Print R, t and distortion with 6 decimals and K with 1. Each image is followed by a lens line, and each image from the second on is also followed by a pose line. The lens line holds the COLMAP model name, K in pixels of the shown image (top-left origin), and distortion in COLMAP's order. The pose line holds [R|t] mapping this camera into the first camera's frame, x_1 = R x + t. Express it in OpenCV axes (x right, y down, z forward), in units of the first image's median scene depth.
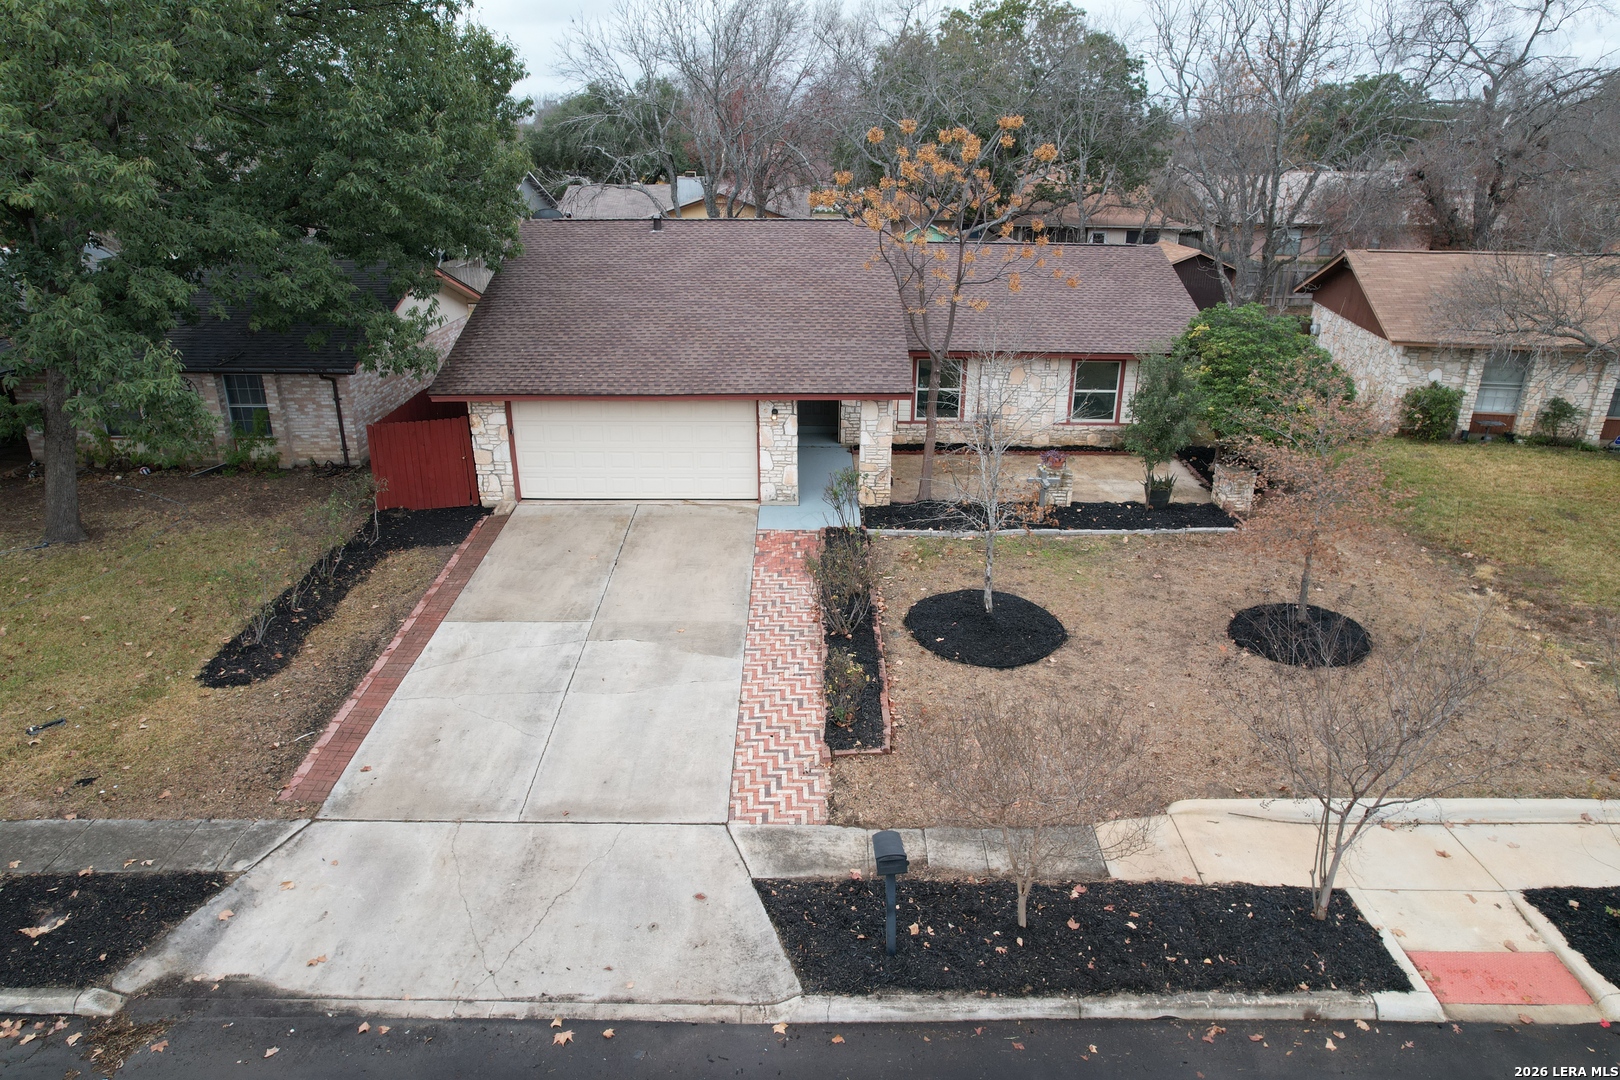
lens RADIAL K [[1048.2, 0, 813.5], [0, 1048.2, 553.4], [0, 0, 1]] dist [-0.062761, 0.050768]
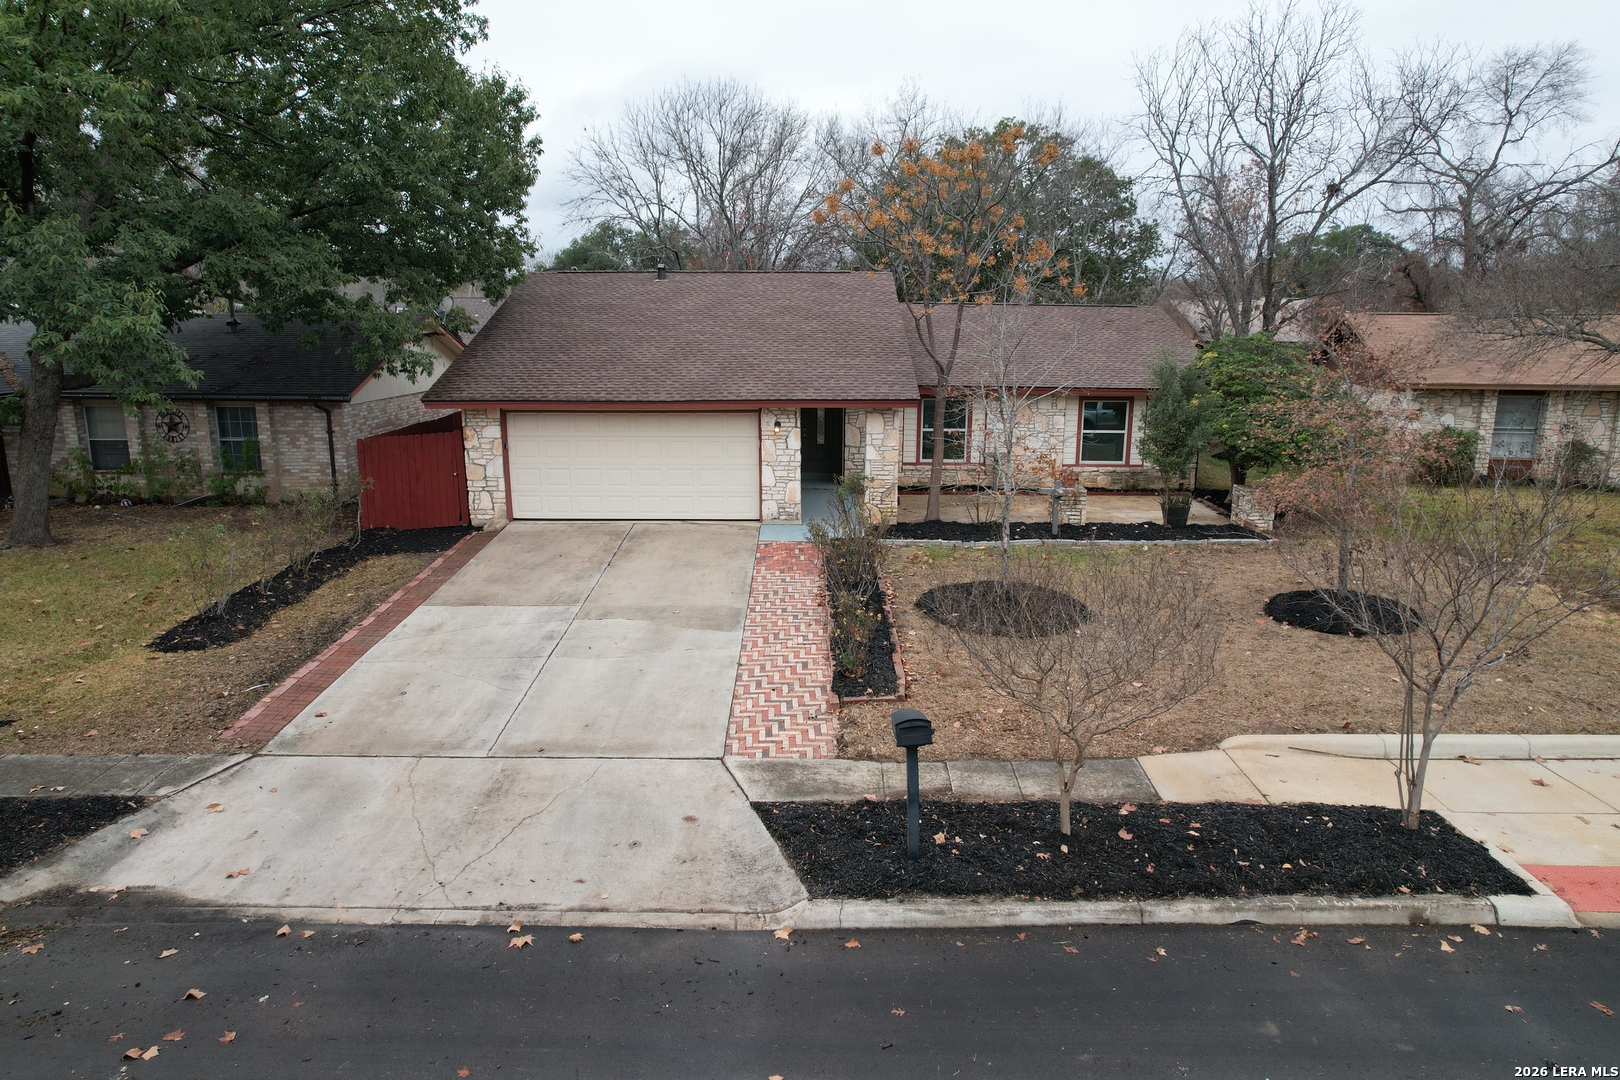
lens RADIAL K [[1048.2, 0, 813.6], [0, 1048.2, 546.0], [0, 0, 1]] dist [-0.062761, 0.050768]
pose [[1.000000, -0.000819, -0.000406, -0.004720], [0.000742, 0.986661, -0.162785, 0.194558], [0.000534, 0.162784, 0.986662, 0.085967]]
